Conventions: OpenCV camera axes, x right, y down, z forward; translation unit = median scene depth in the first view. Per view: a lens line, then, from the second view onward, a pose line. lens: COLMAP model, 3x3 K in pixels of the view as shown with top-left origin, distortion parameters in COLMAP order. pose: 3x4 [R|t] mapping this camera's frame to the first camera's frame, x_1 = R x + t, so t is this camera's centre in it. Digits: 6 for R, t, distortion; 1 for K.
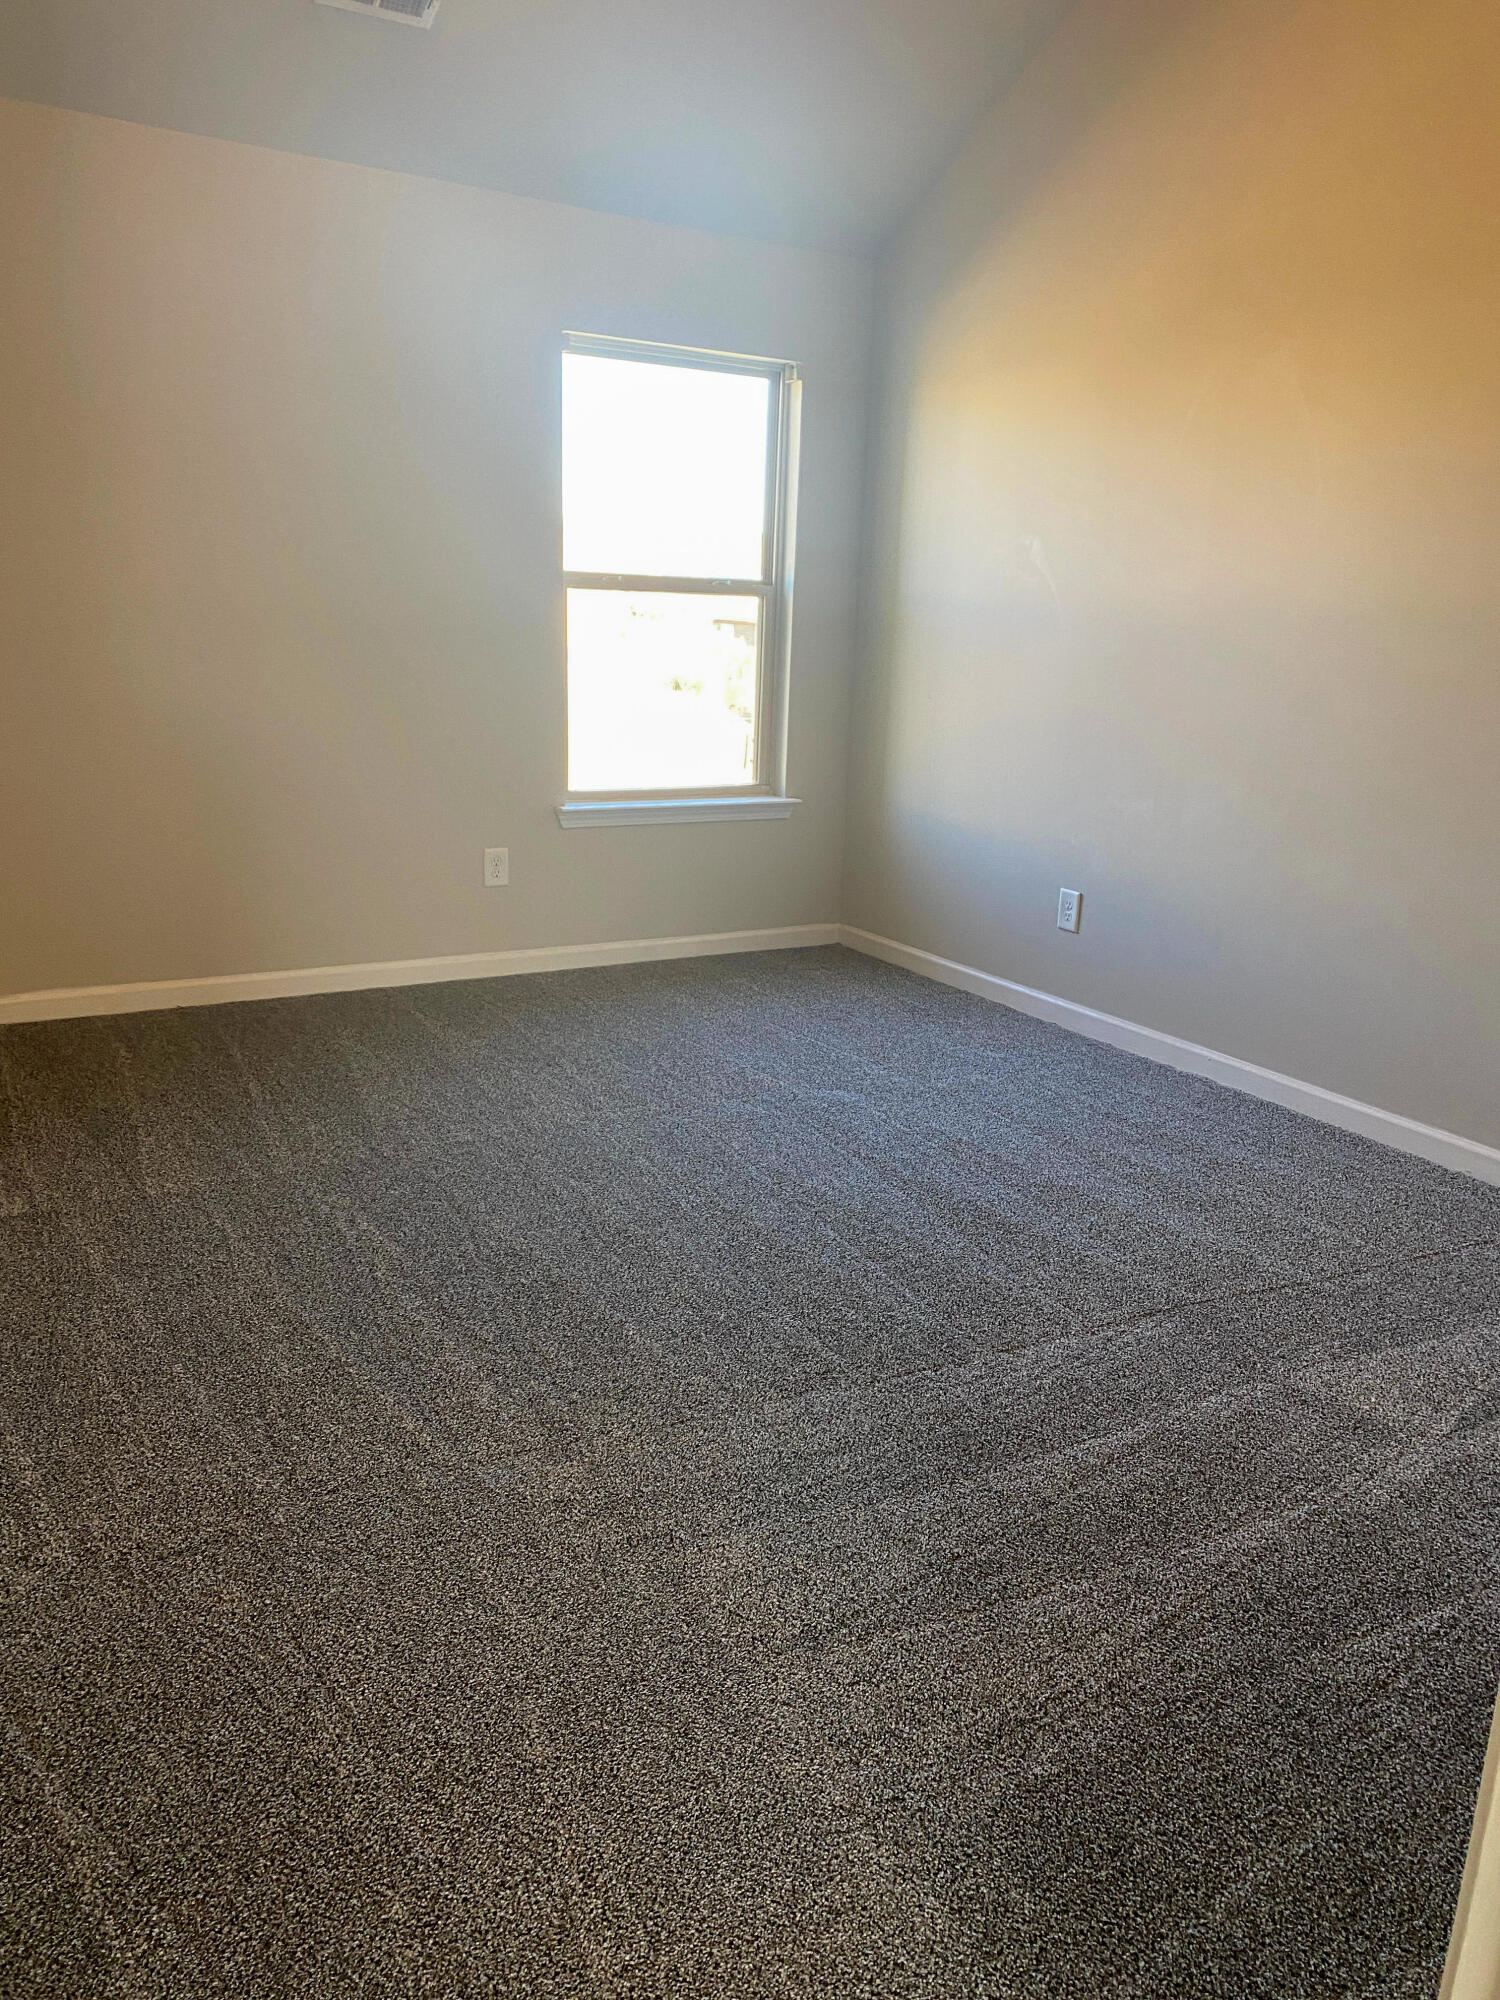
lens RADIAL K [[1526.1, 0, 750.0], [0, 1526.1, 1000.0], [0, 0, 1]] dist [0.003417, -0.000320]
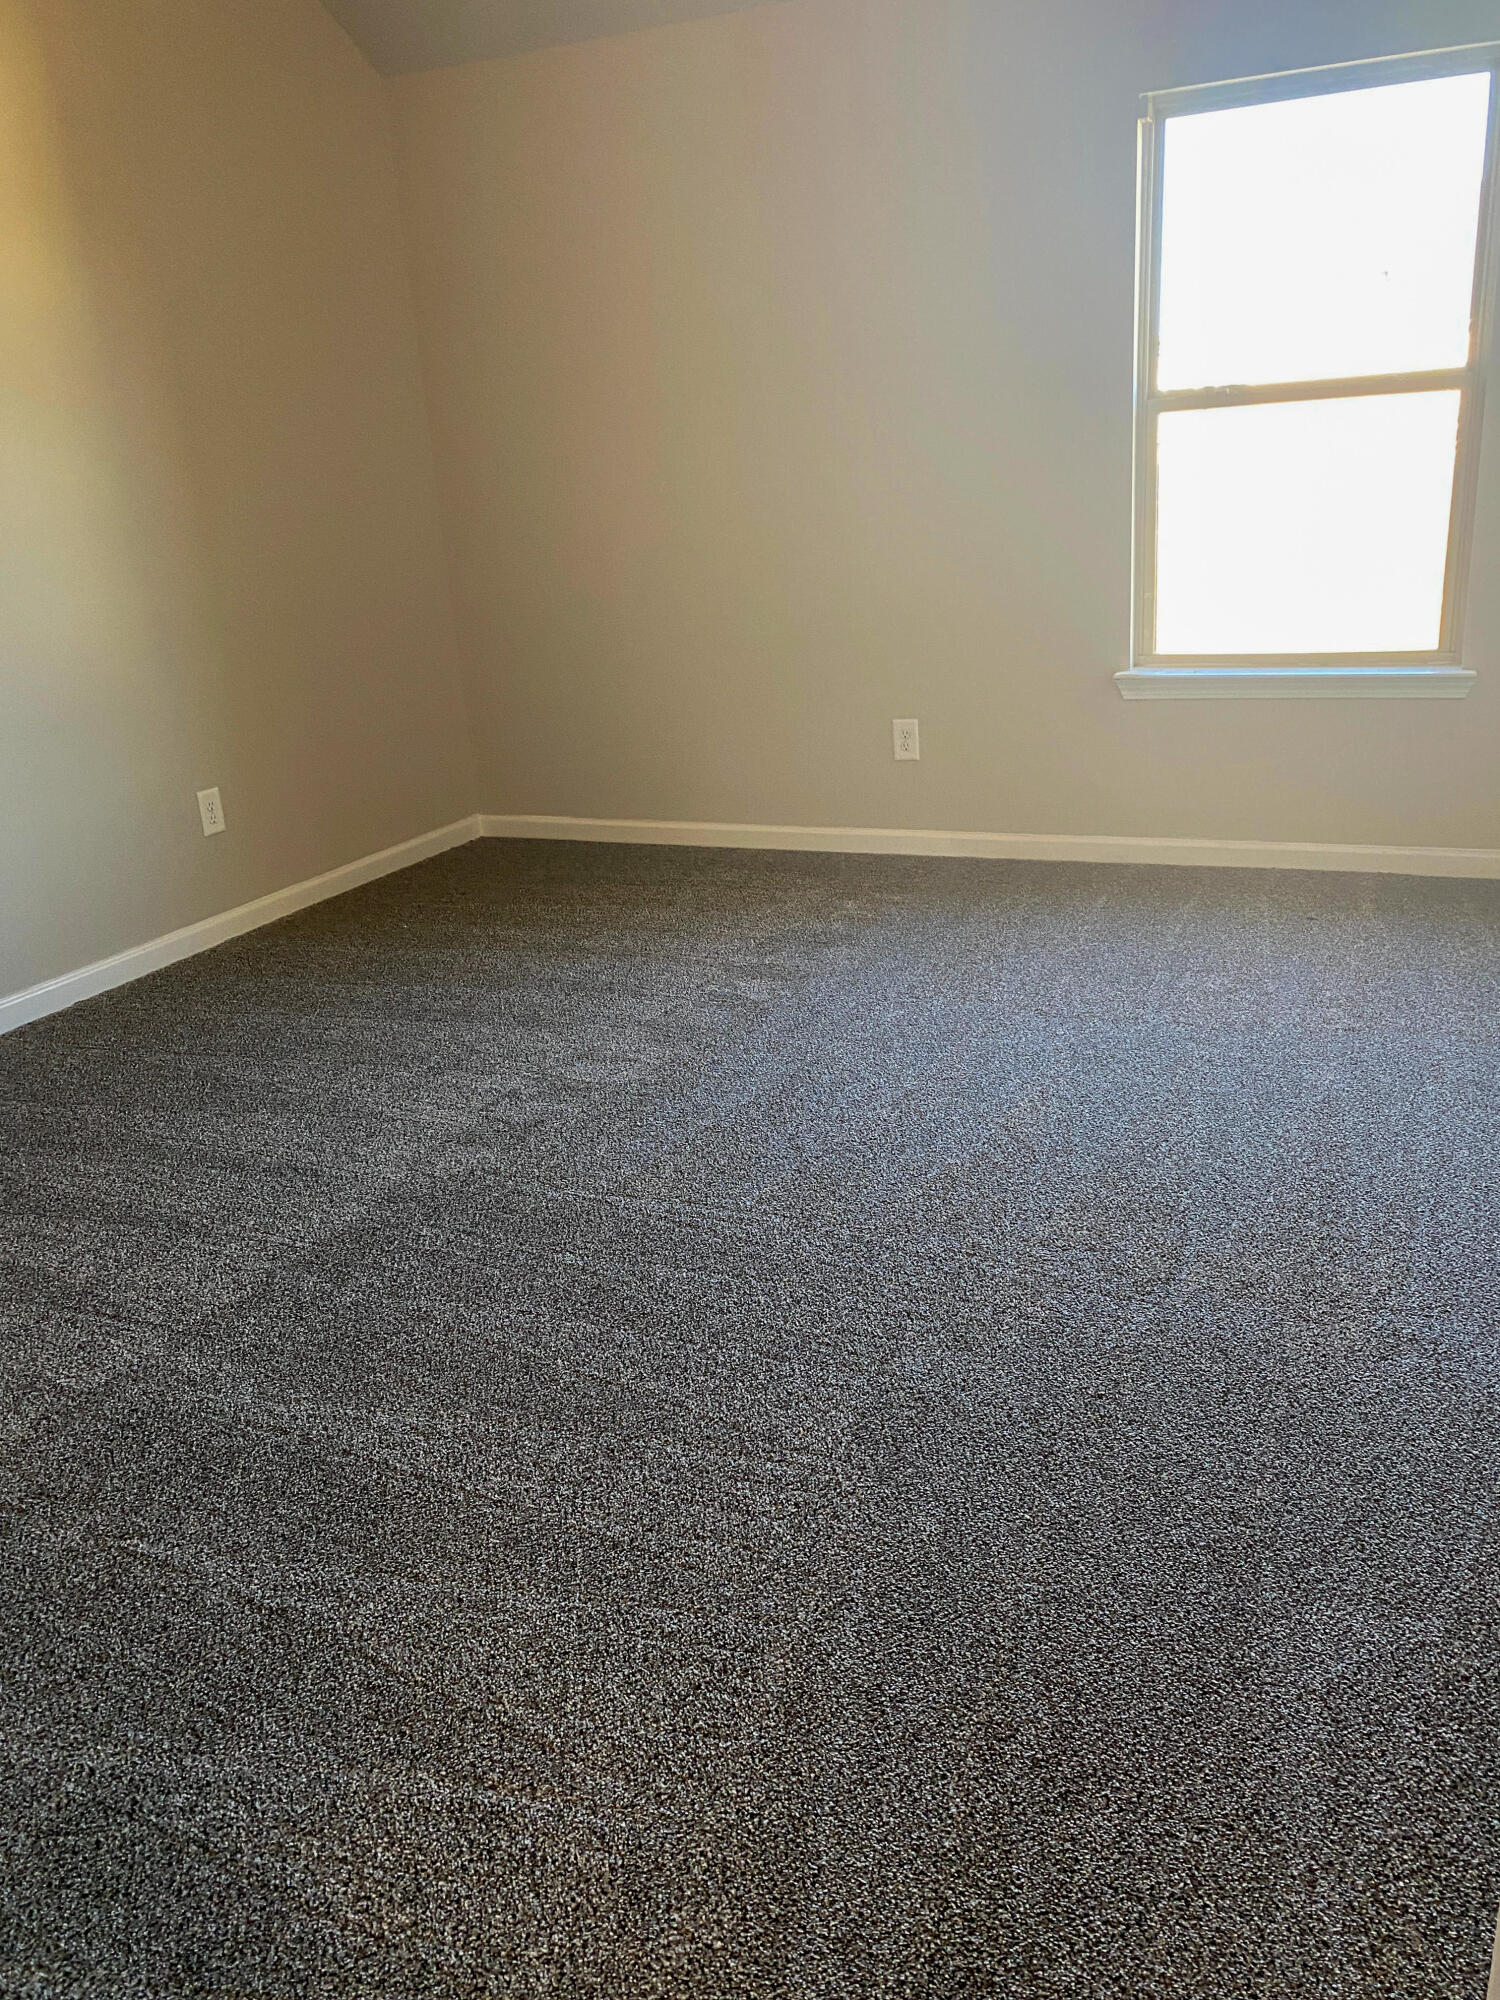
lens RADIAL K [[1526.1, 0, 750.0], [0, 1526.1, 1000.0], [0, 0, 1]] dist [0.003417, -0.000320]
pose [[0.598475, 0.193029, -0.777539, 0.458657], [-0.113093, 0.981176, 0.156536, -0.056592], [0.793119, -0.005748, 0.609040, 0.299917]]
